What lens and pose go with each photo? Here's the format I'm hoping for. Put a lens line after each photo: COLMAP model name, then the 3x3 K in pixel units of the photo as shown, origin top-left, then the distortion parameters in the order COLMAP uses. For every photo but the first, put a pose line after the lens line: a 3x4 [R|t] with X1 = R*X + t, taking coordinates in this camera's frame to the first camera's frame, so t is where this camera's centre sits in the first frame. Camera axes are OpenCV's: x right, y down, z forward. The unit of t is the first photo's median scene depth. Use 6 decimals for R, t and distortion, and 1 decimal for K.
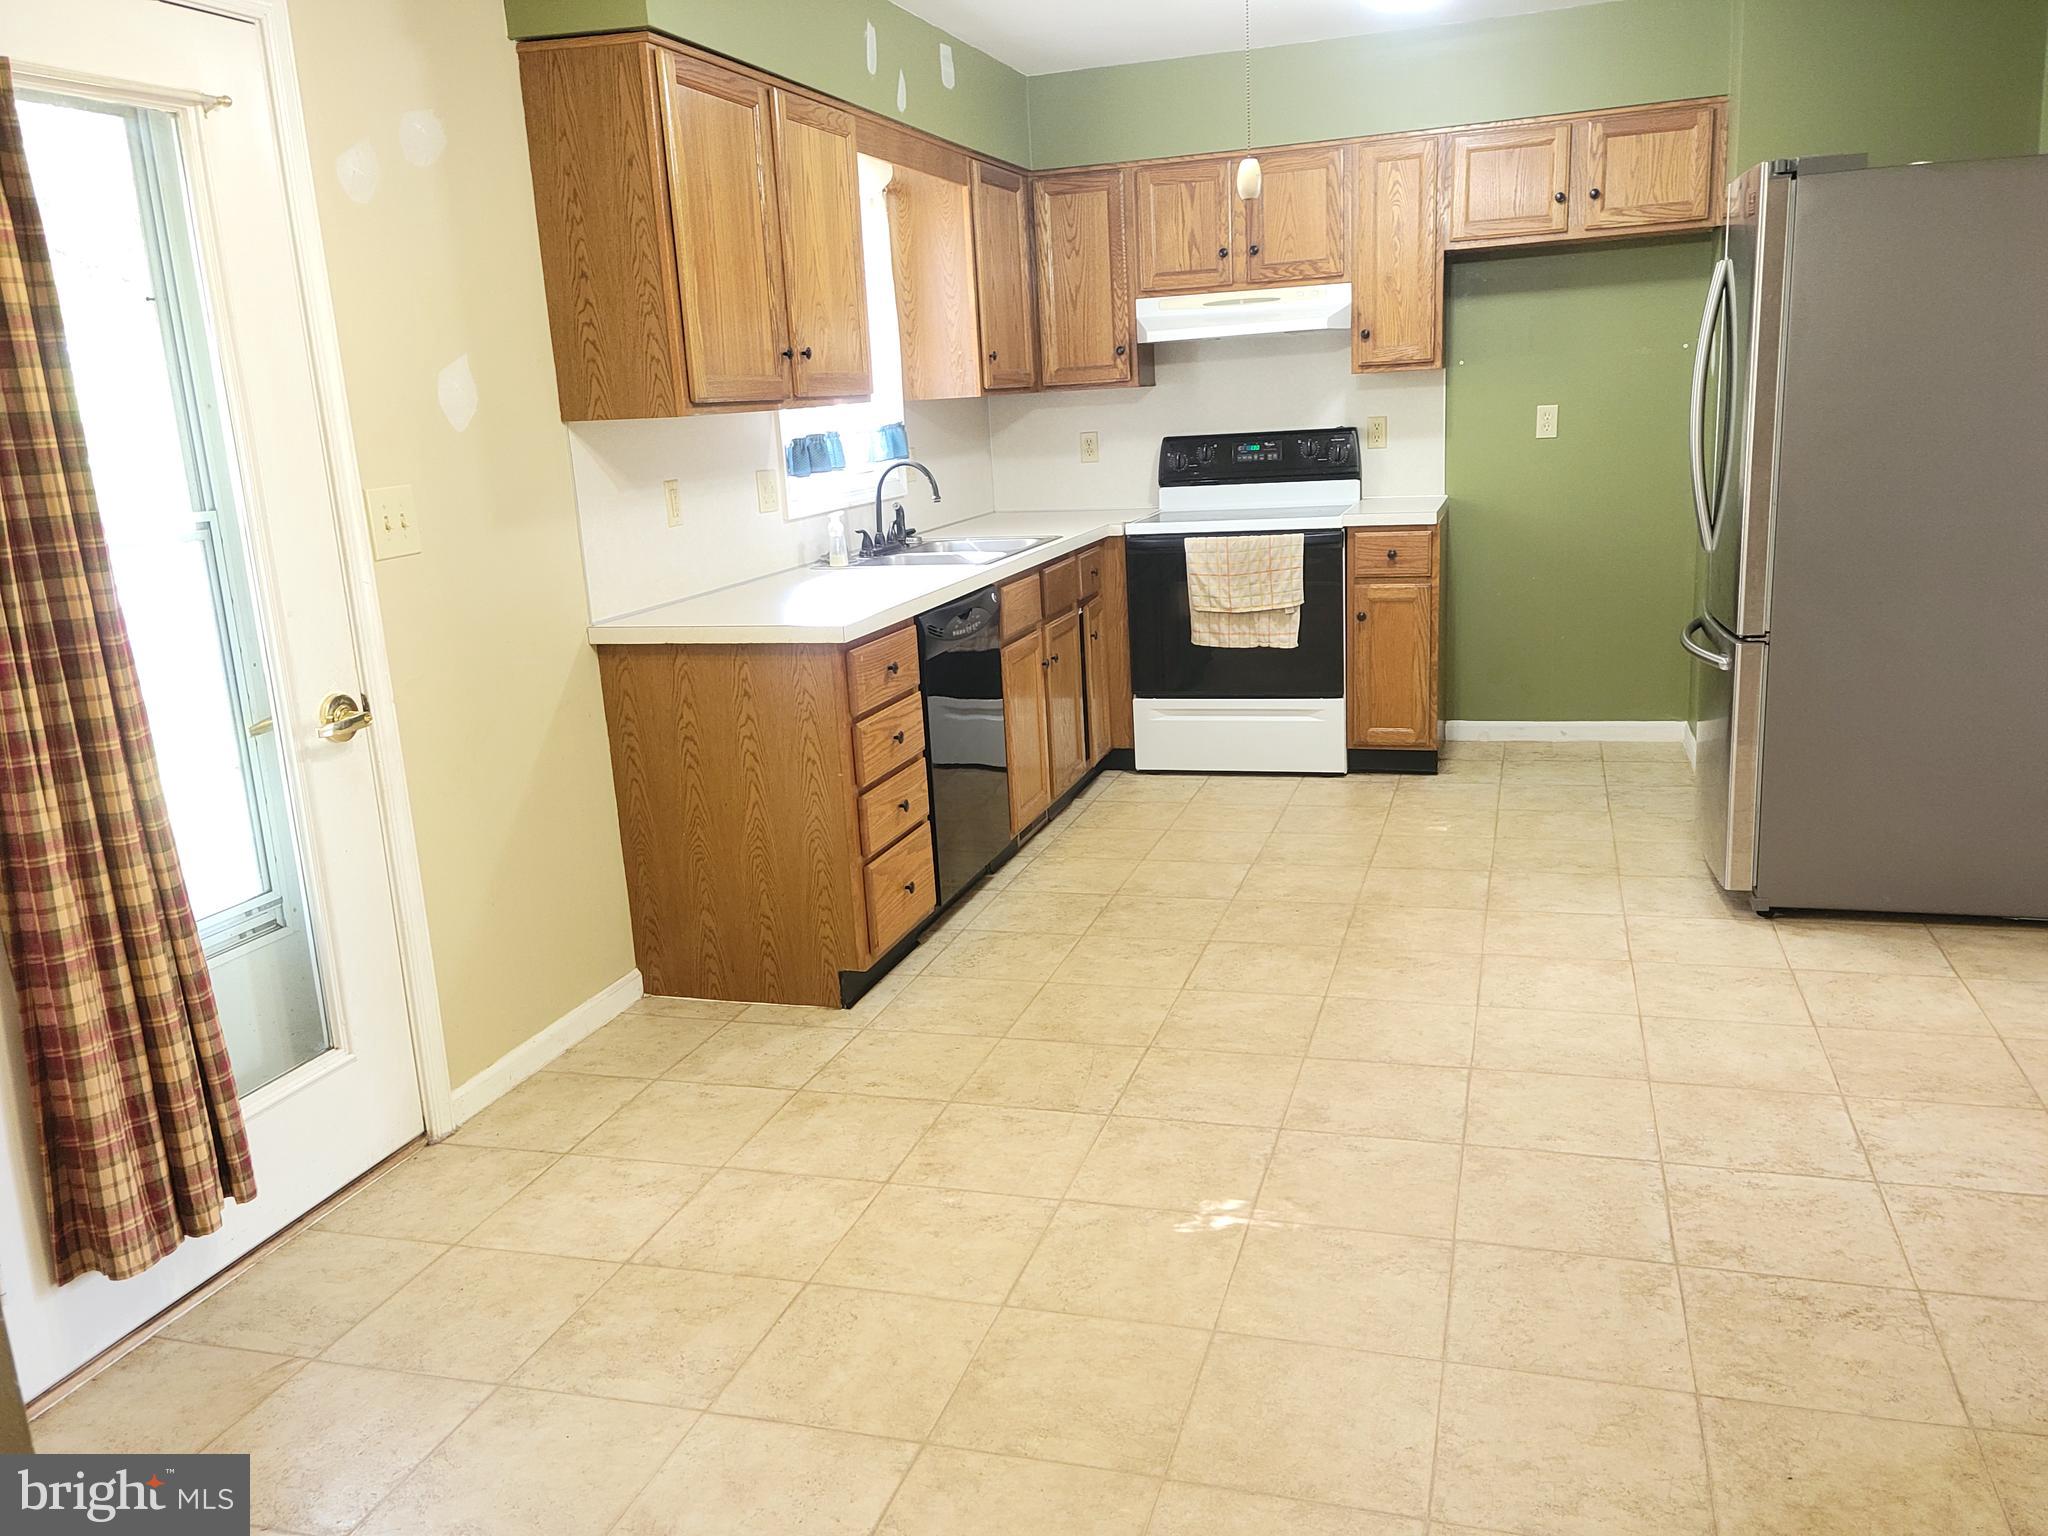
lens RADIAL K [[1623.9, 0, 1030.1], [0, 1623.9, 783.1], [0, 0, 1]] dist [0.100879, -0.101468]
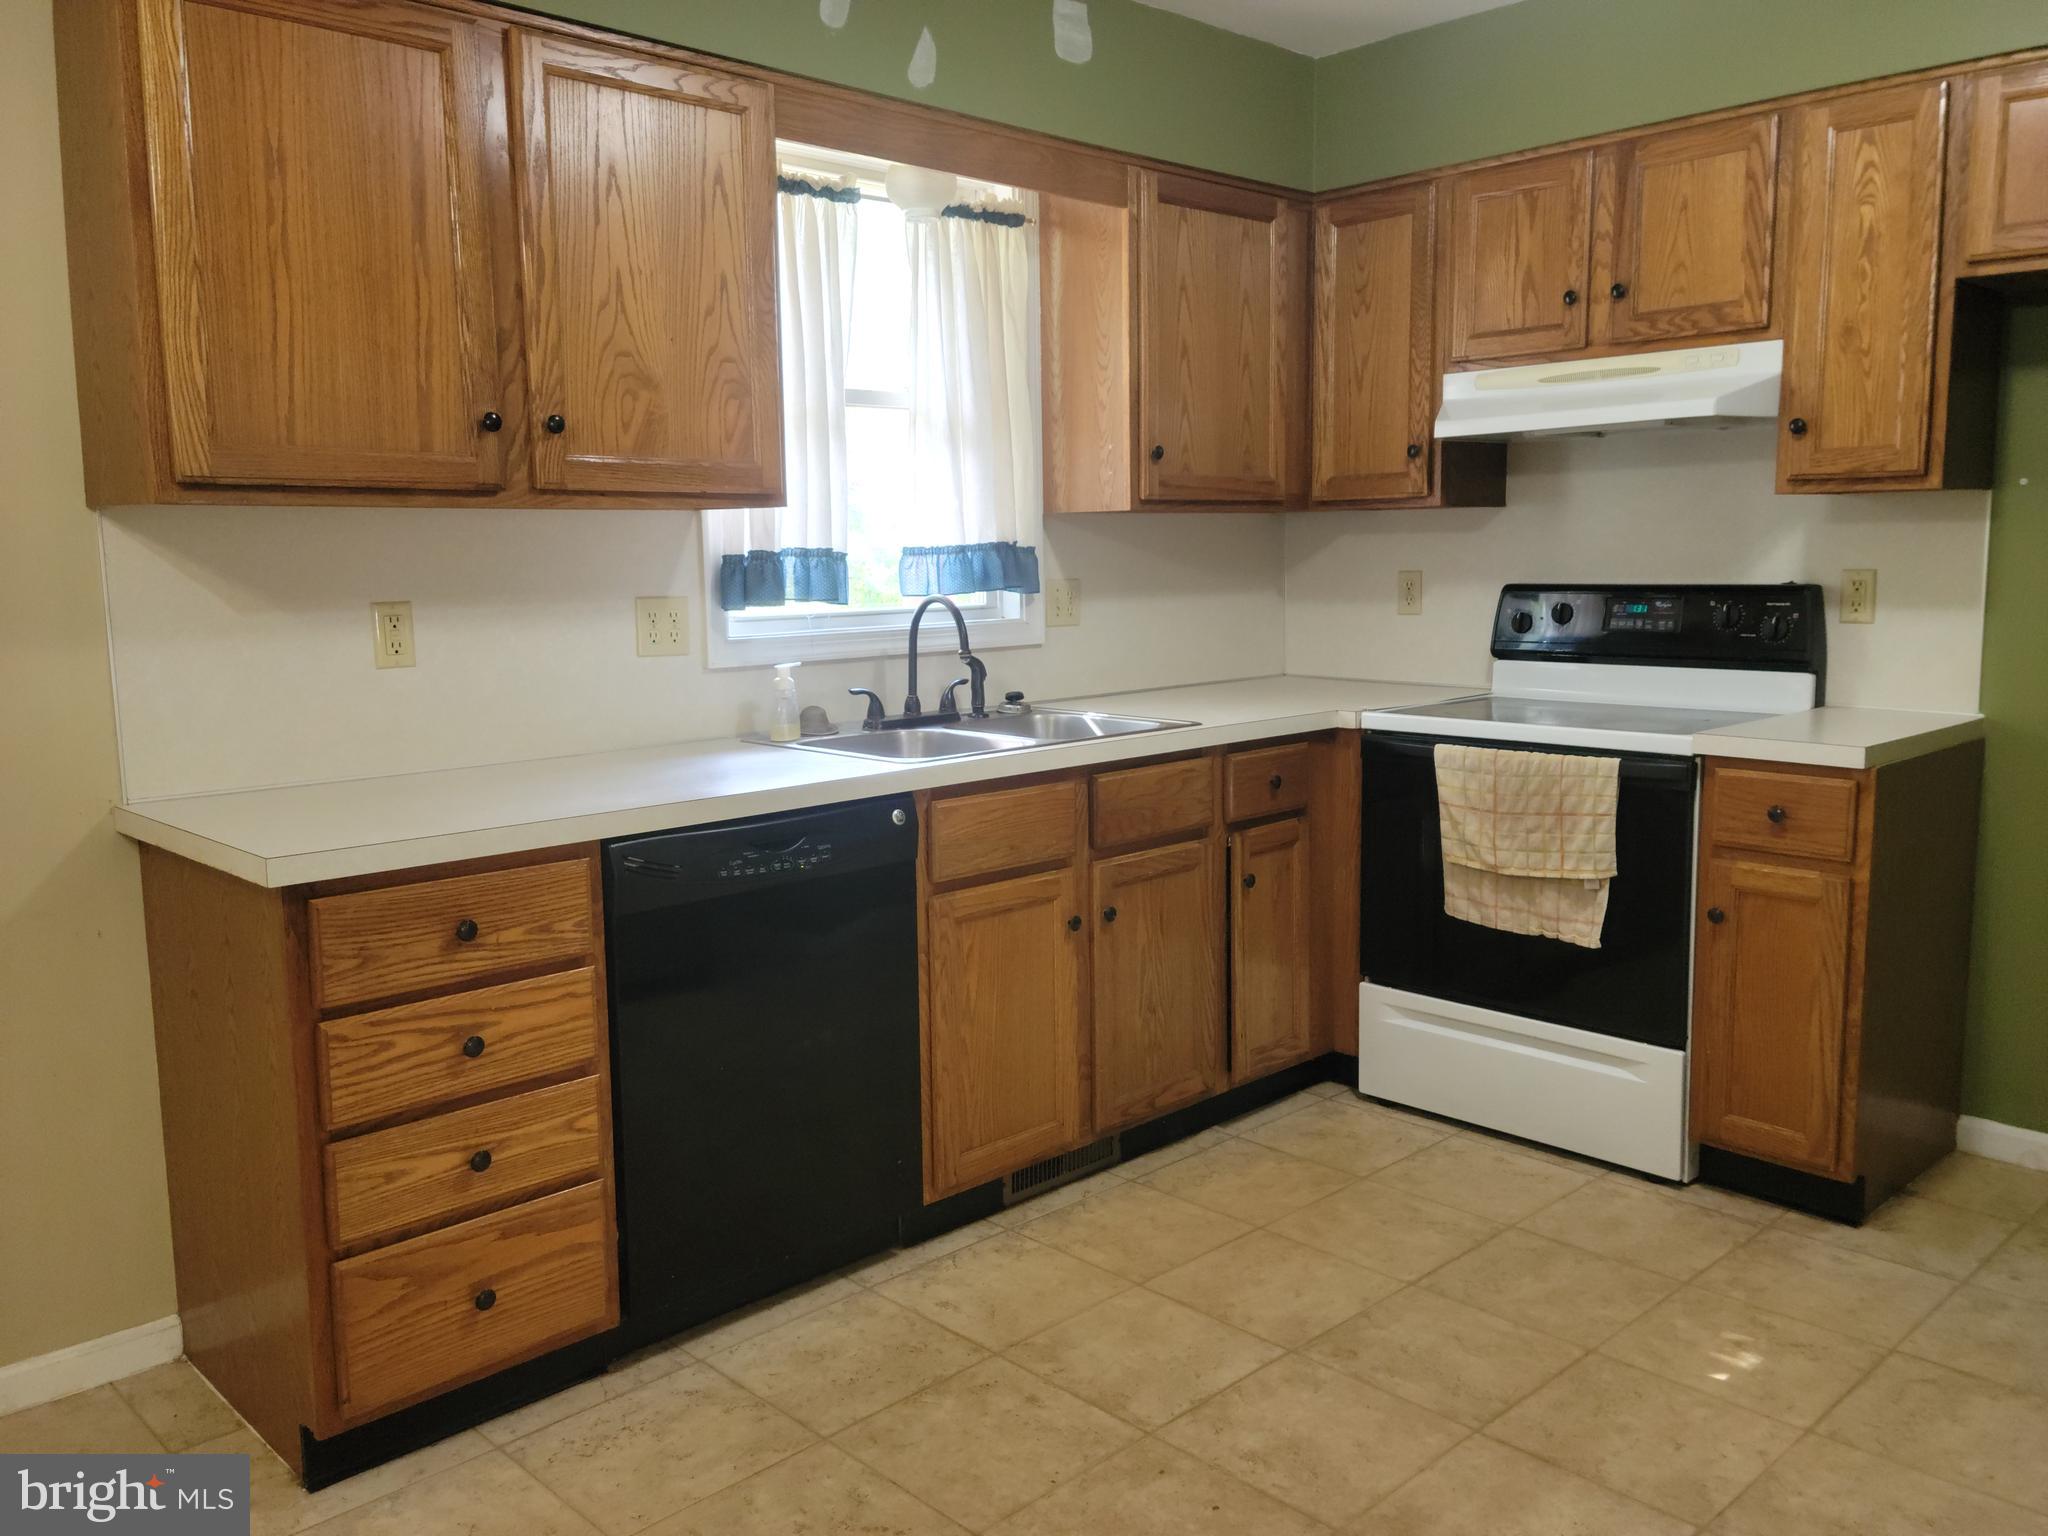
lens RADIAL K [[1620.9, 0, 1024.0], [0, 1620.9, 768.0], [0, 0, 1]] dist [0.085256, -0.096159]
pose [[0.872468, 0.107907, -0.476608, 0.263388], [-0.146785, 0.988145, -0.044979, -0.093519], [0.466104, 0.109202, 0.877964, 0.396087]]
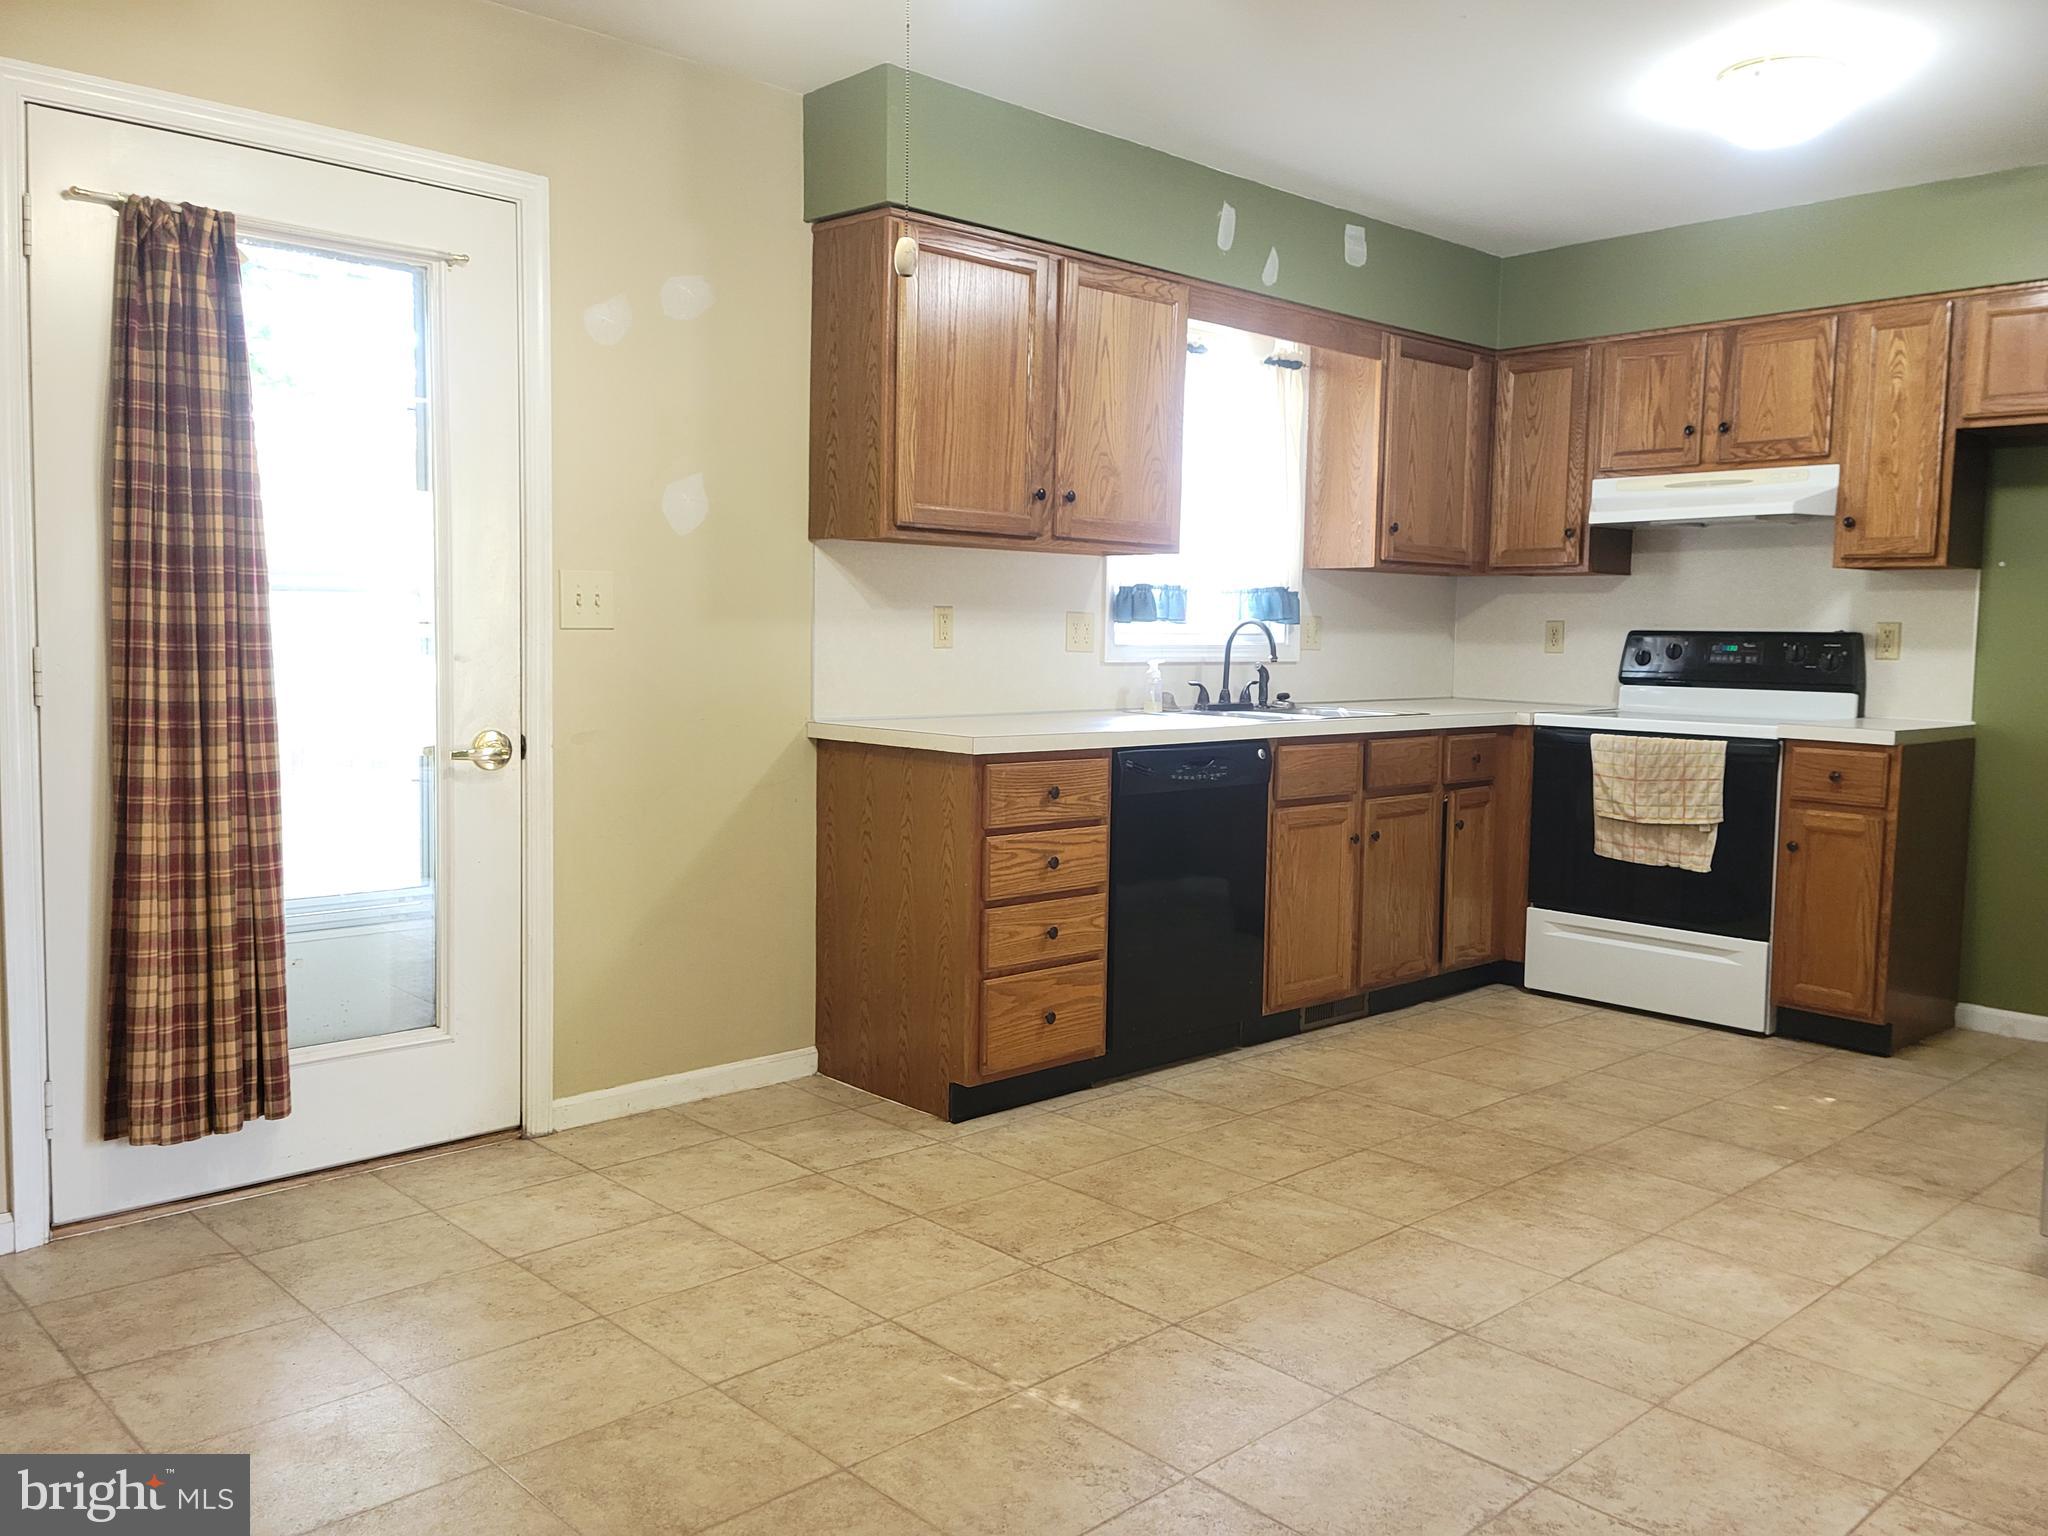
lens RADIAL K [[1625.0, 0, 1024.4], [0, 1625.0, 764.9], [0, 0, 1]] dist [0.093805, -0.095207]
pose [[0.867359, 0.110871, -0.485176, 0.271975], [-0.179137, 0.979079, -0.096510, 0.008931], [0.464325, 0.170622, 0.869074, 0.080540]]
